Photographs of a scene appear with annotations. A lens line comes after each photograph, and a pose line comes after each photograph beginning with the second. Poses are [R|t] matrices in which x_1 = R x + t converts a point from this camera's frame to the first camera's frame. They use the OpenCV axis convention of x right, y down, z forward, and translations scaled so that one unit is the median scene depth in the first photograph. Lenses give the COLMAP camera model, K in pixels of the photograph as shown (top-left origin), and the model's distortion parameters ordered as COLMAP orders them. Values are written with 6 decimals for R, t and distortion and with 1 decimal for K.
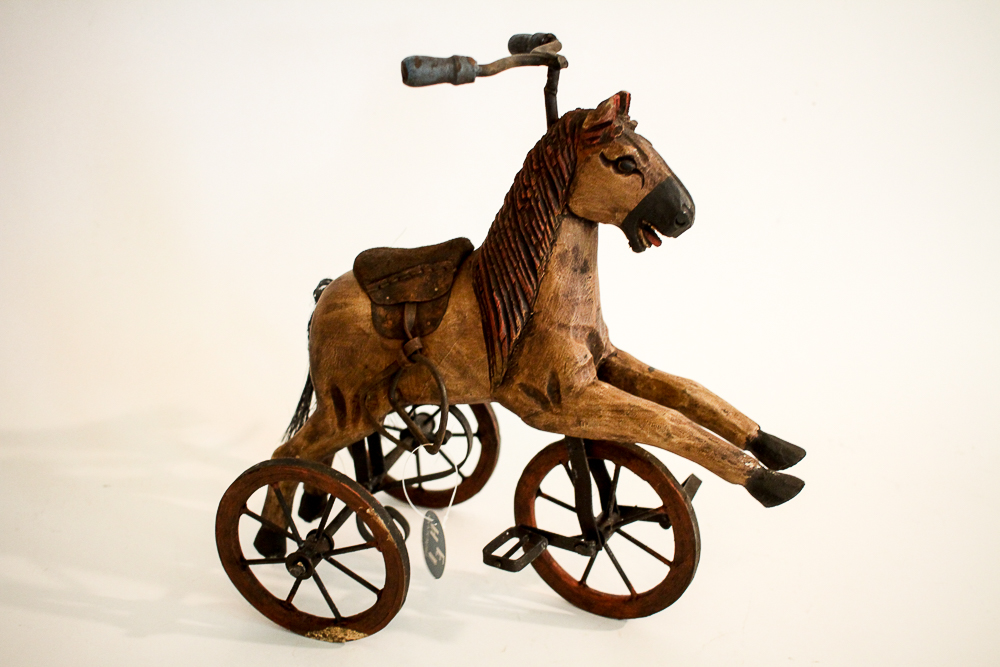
lens RADIAL K [[1143.4, 0, 499.7], [0, 1143.4, 336.3], [0, 0, 1]] dist [-0.105420, 0.000000]
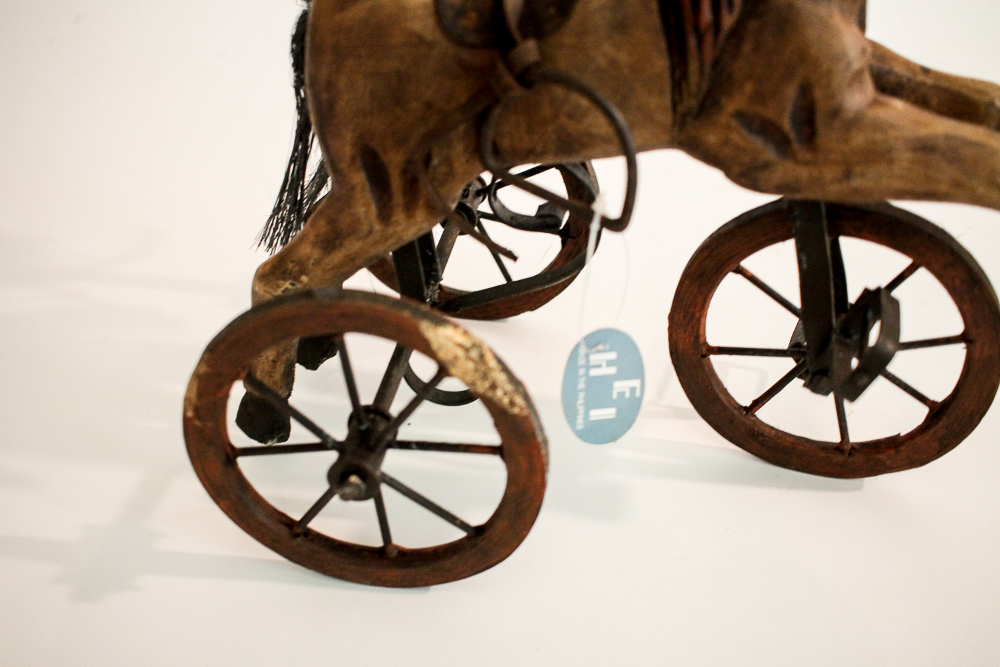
lens RADIAL K [[1143.4, 0, 496.0], [0, 1143.4, 340.5], [0, 0, 1]] dist [-0.105420, 0.000000]
pose [[0.989613, -0.109525, 0.093112, -0.154473], [0.084318, 0.966829, 0.241107, 0.007612], [-0.116431, -0.230752, 0.966021, 0.479346]]
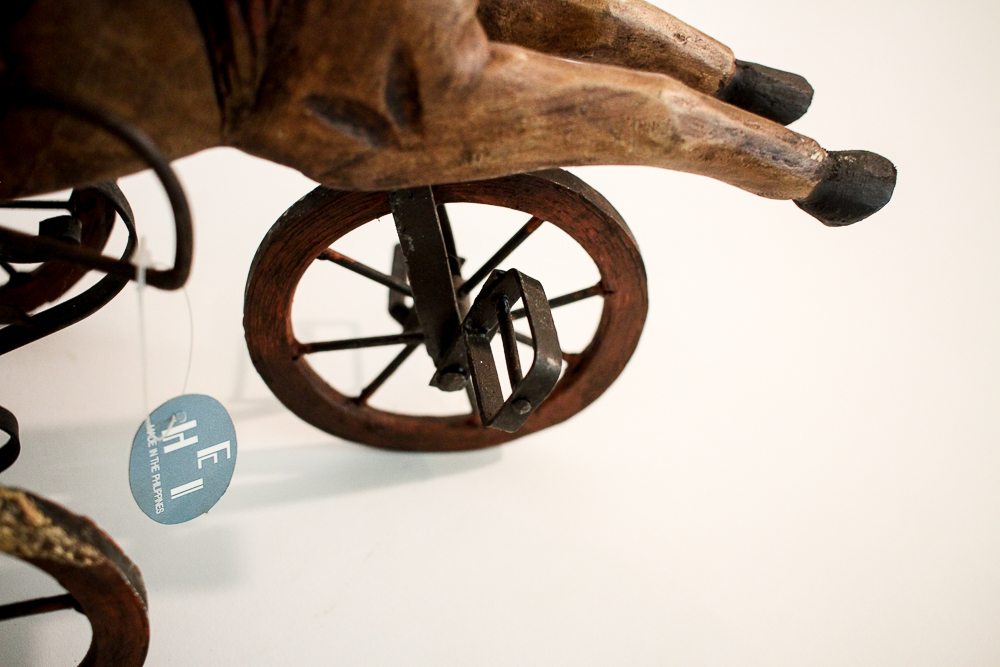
lens RADIAL K [[1143.4, 0, 504.2], [0, 1143.4, 339.1], [0, 0, 1]] dist [-0.105420, 0.000000]
pose [[0.829216, -0.345942, 0.439005, -0.121110], [0.121688, 0.878338, 0.462292, -0.053793], [-0.545521, -0.329918, 0.770429, 0.653845]]
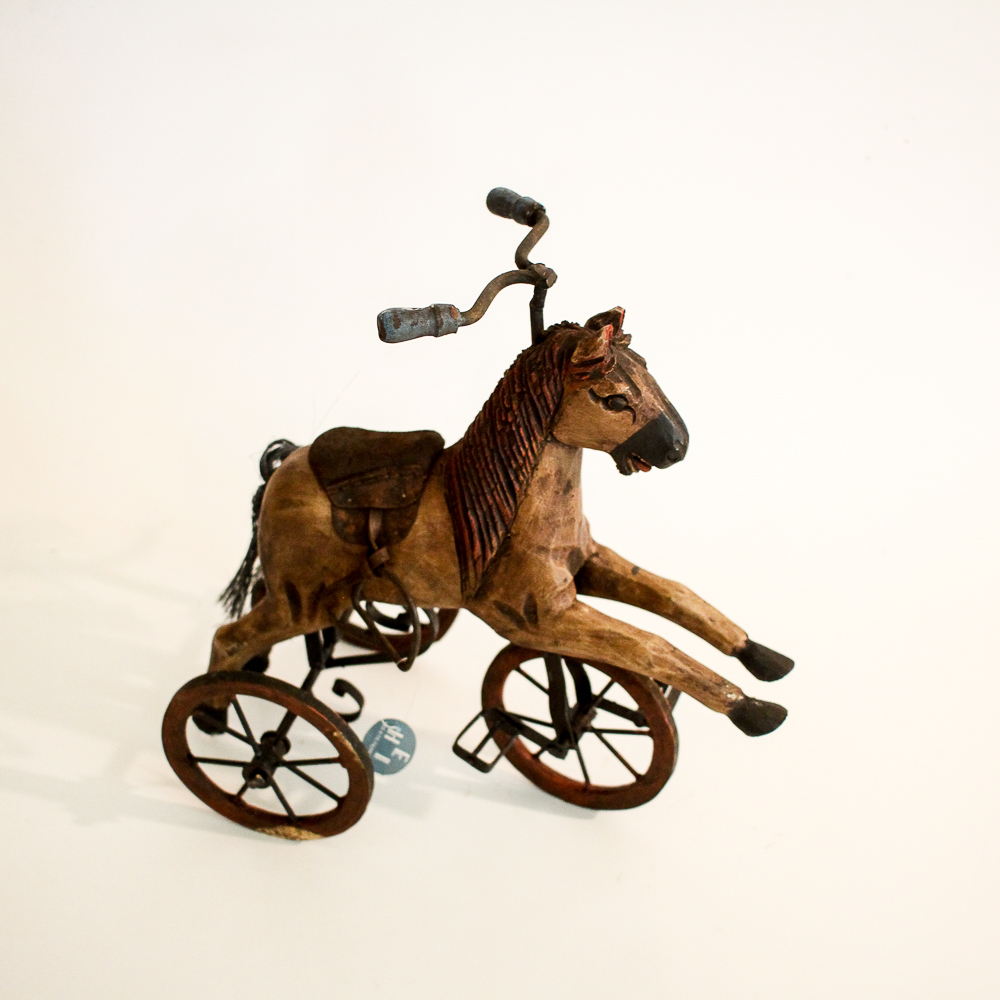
lens RADIAL K [[1717.3, 0, 502.9], [0, 1717.3, 499.8], [0, 0, 1]] dist [-0.098746, 0.000000]
pose [[0.998421, 0.008655, 0.055501, -0.054068], [-0.022690, 0.966003, 0.257533, -0.402349], [-0.051385, -0.258386, 0.964674, -0.335398]]
